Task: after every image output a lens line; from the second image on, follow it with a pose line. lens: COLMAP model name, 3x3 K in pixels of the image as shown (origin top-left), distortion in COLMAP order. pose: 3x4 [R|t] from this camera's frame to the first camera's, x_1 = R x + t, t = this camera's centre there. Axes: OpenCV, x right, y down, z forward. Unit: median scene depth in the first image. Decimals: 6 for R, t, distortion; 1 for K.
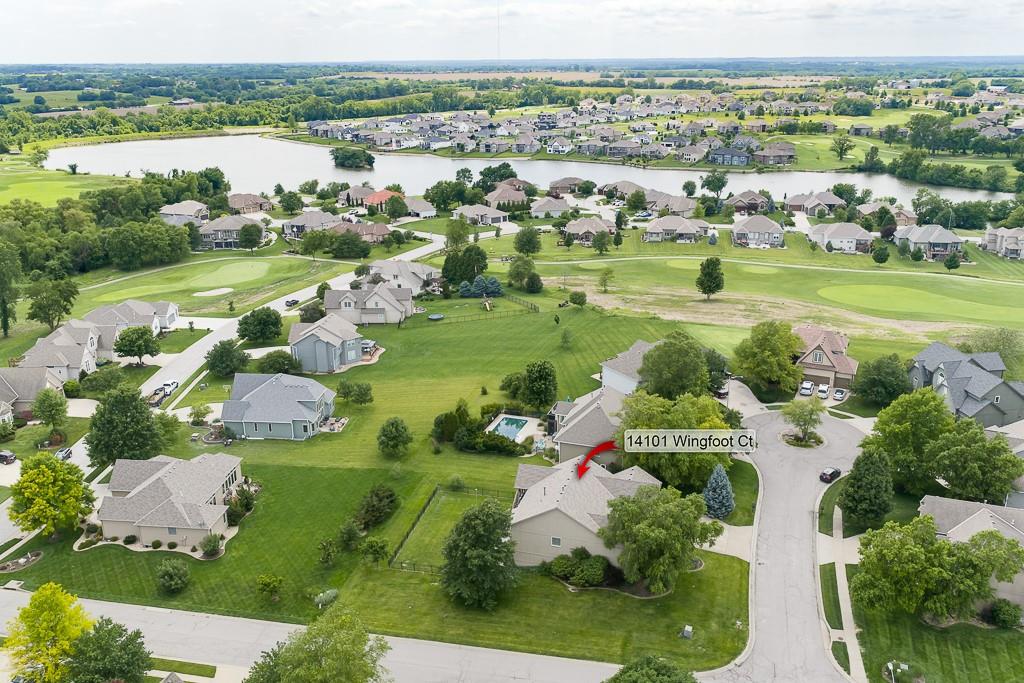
lens RADIAL K [[847.8, 0, 522.9], [0, 847.8, 341.9], [0, 0, 1]] dist [0.025461, -0.008108]
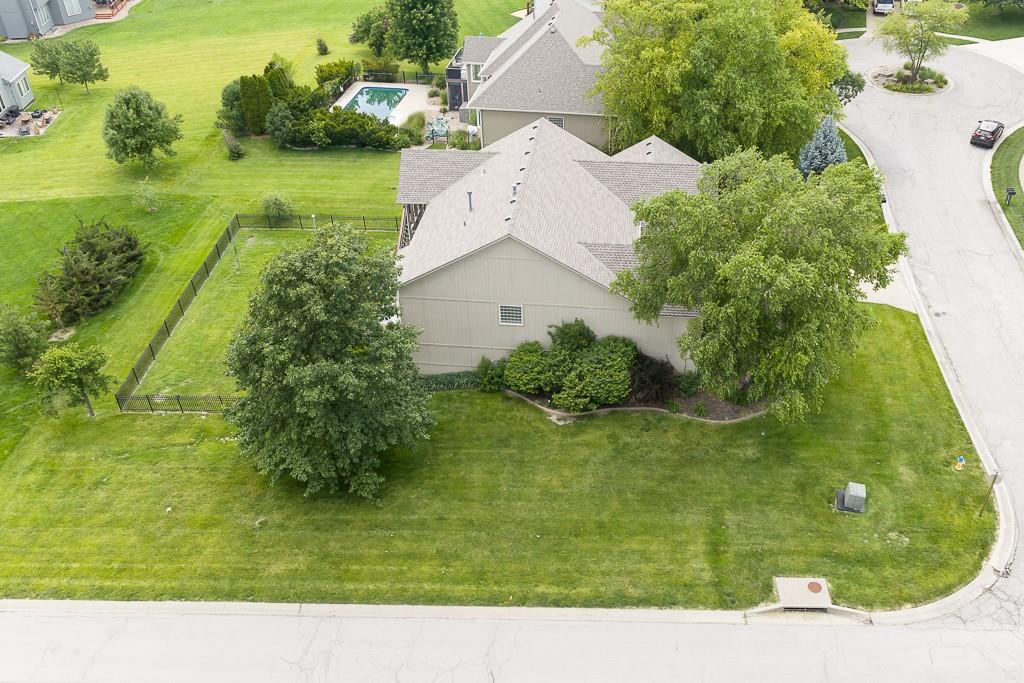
lens RADIAL K [[847.8, 0, 522.9], [0, 847.8, 341.9], [0, 0, 1]] dist [0.025461, -0.008108]
pose [[0.986755, -0.104161, 0.124359, -0.008840], [0.063281, 0.953046, 0.296139, 0.123630], [-0.149366, -0.284347, 0.947015, 0.595751]]
